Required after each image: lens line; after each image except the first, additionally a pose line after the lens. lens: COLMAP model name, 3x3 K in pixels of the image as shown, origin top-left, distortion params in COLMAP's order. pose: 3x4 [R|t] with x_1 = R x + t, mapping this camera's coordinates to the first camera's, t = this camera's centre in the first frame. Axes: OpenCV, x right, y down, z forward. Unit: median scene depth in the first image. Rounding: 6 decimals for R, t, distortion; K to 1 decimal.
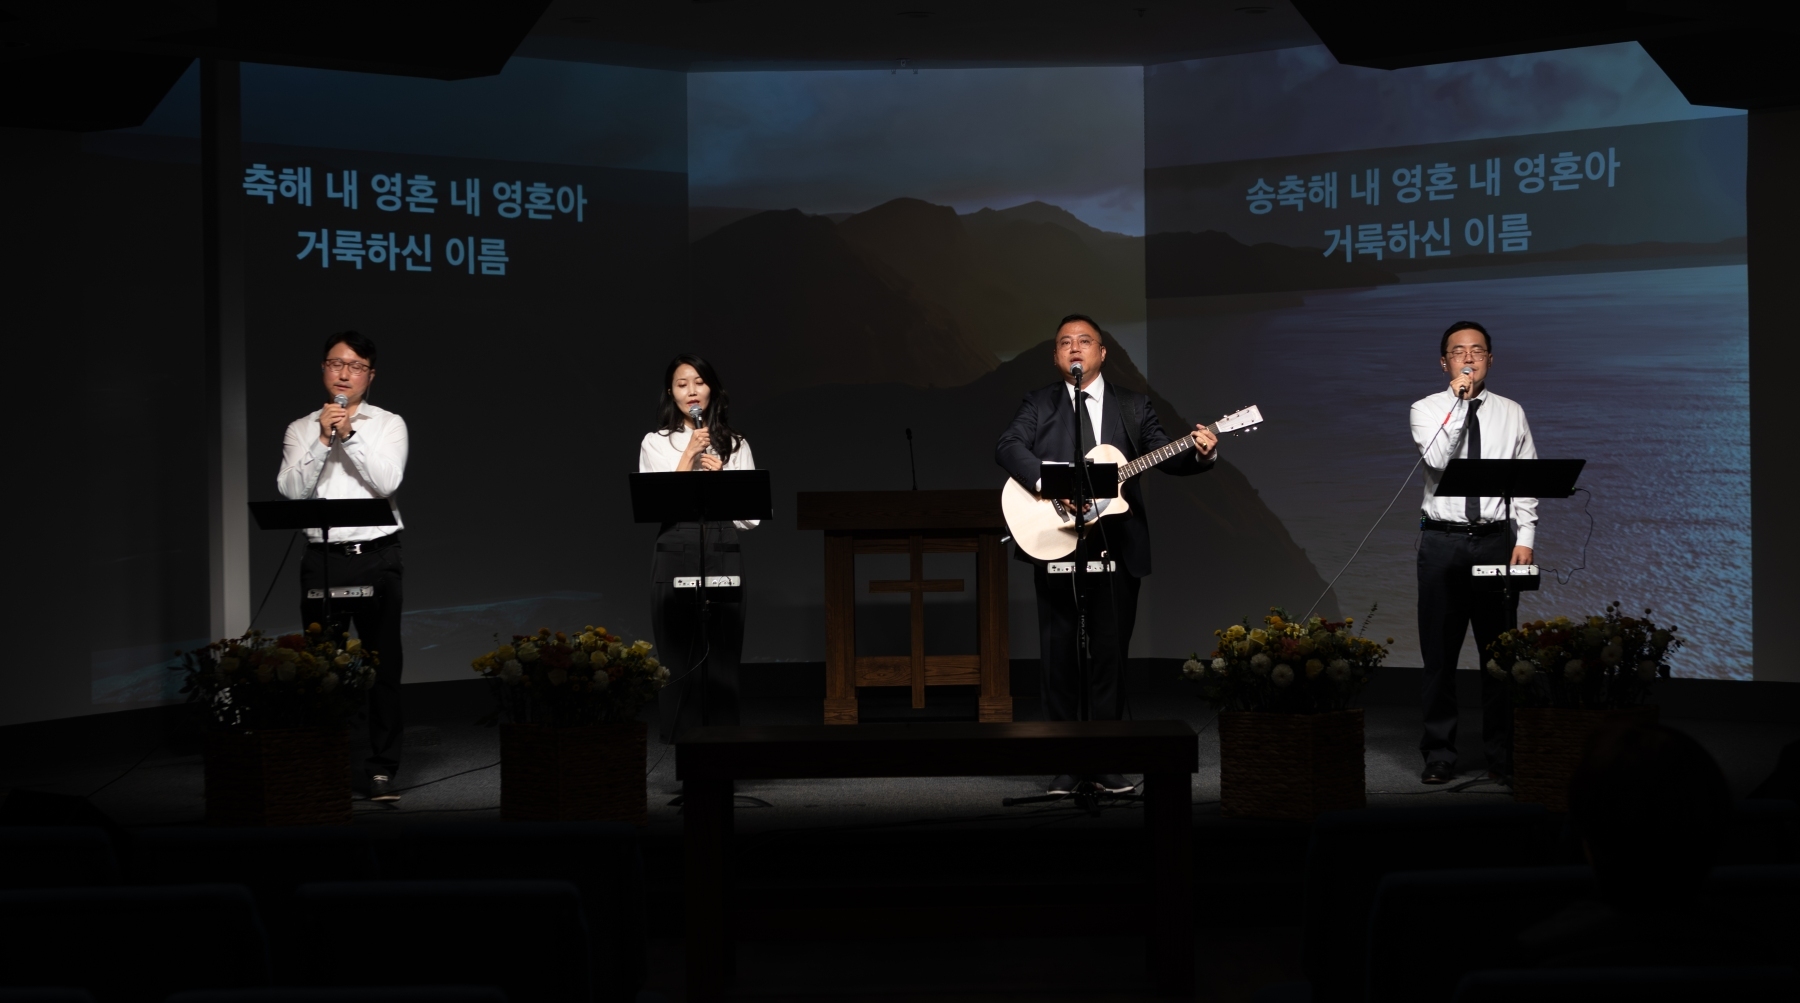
lens RADIAL K [[3349.3, 0, 900.0], [0, 3349.3, 501.5], [0, 0, 1]] dist [-0.104564, -0.044492]
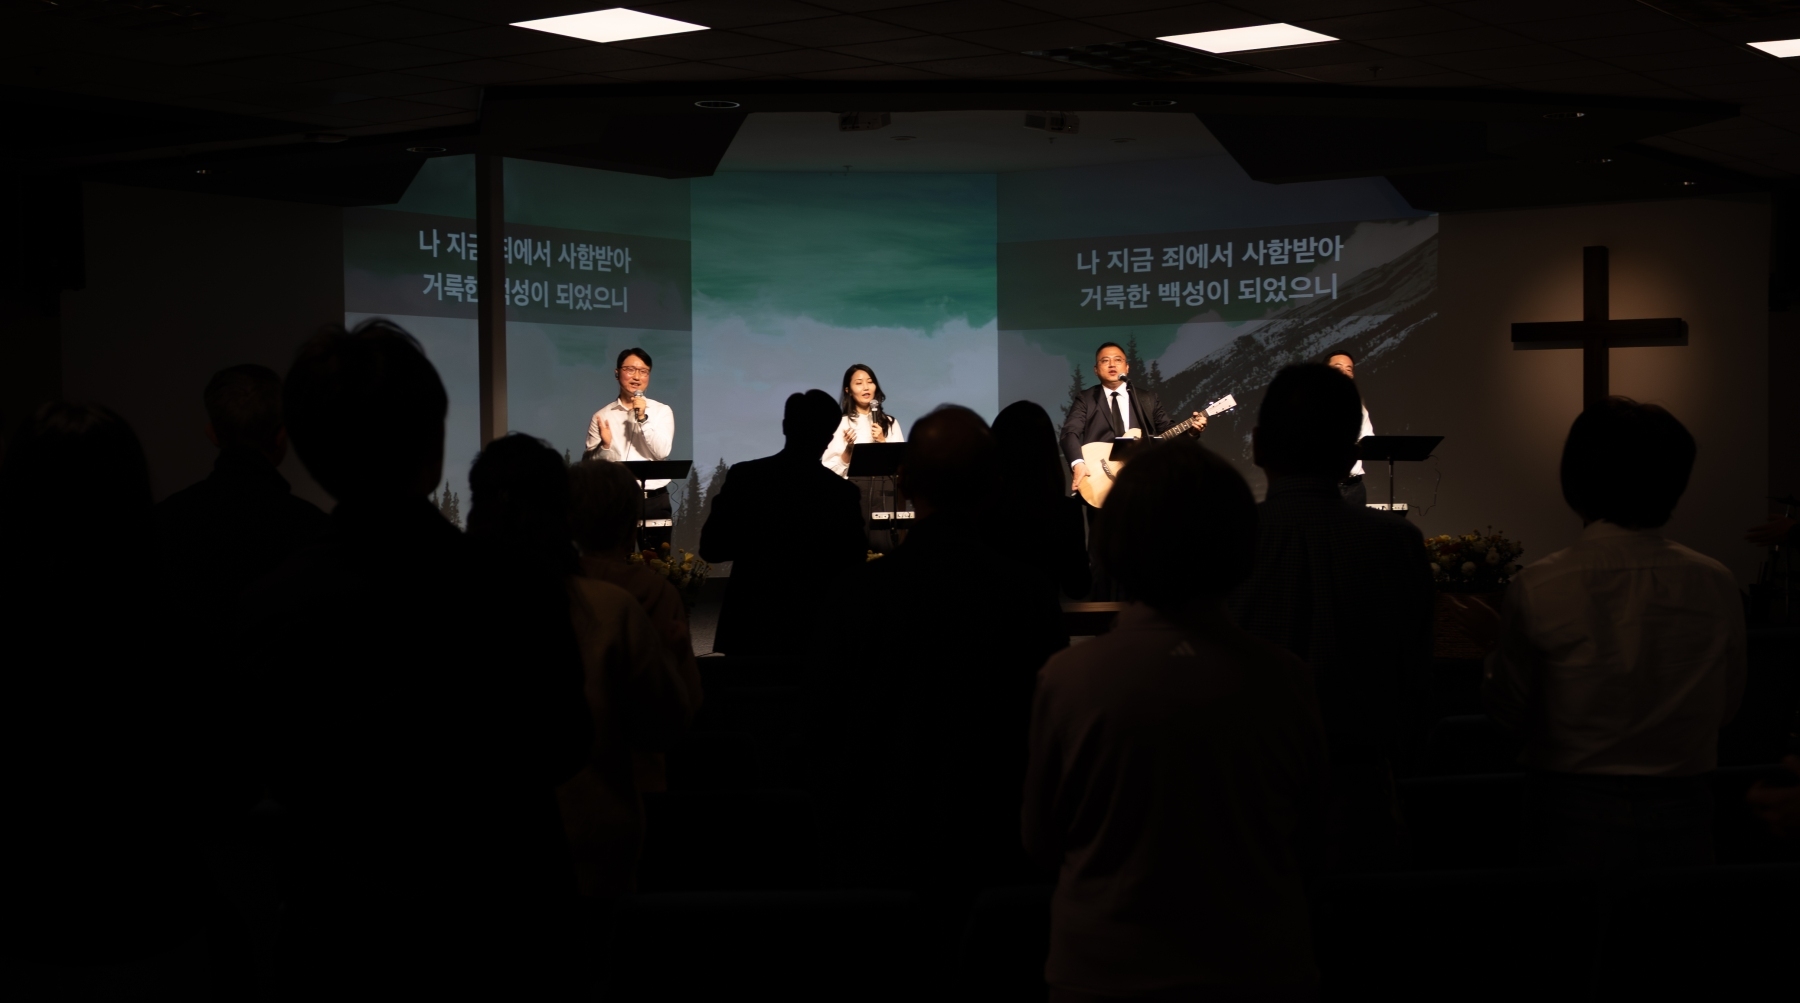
lens RADIAL K [[2310.0, 0, 900.0], [0, 2310.0, 501.5], [0, 0, 1]] dist [0.275685, 0.000944]
pose [[0.978146, -0.002840, 0.207900, -0.273828], [-0.000165, 0.999896, 0.014435, 0.002466], [-0.207920, -0.014154, 0.978043, -0.034105]]
